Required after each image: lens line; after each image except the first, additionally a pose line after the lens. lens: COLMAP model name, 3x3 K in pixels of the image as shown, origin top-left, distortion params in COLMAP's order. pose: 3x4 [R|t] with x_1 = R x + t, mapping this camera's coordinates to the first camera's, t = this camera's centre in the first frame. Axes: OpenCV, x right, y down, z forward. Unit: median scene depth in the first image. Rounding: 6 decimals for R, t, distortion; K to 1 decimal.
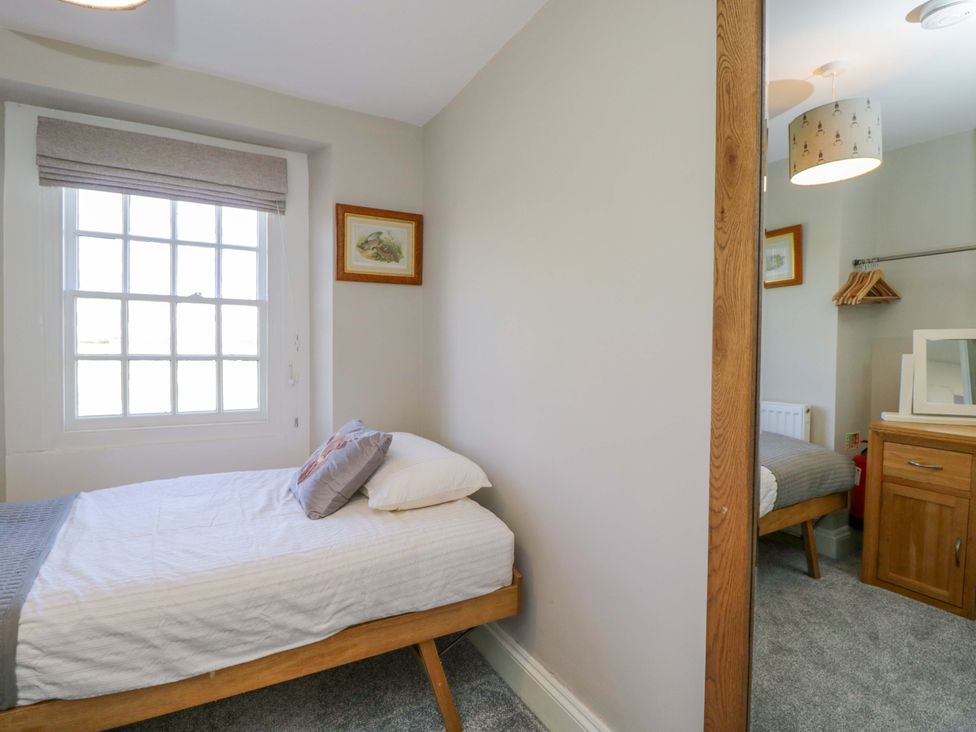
lens RADIAL K [[518.8, 0, 488.0], [0, 518.8, 366.0], [0, 0, 1]] dist [0.004147, -0.015505]
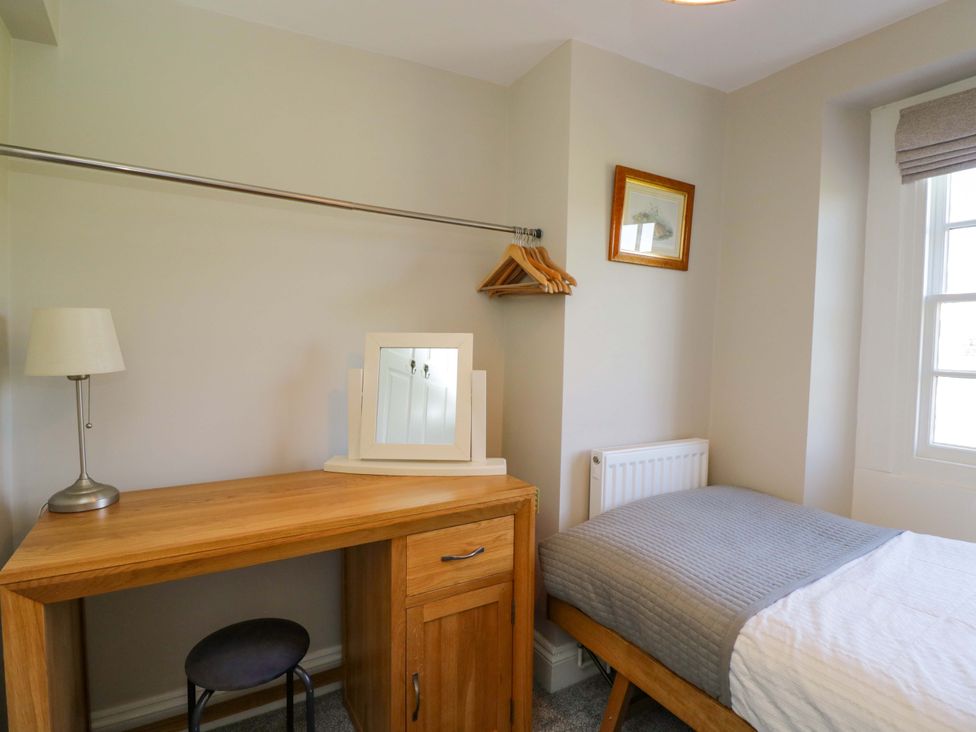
lens RADIAL K [[518.8, 0, 488.0], [0, 518.8, 366.0], [0, 0, 1]] dist [0.004147, -0.015505]
pose [[-0.000401, 0.026641, -0.999645, 0.083824], [-0.047436, 0.998519, 0.026630, -0.024843], [0.998874, 0.047430, 0.000864, 0.397935]]
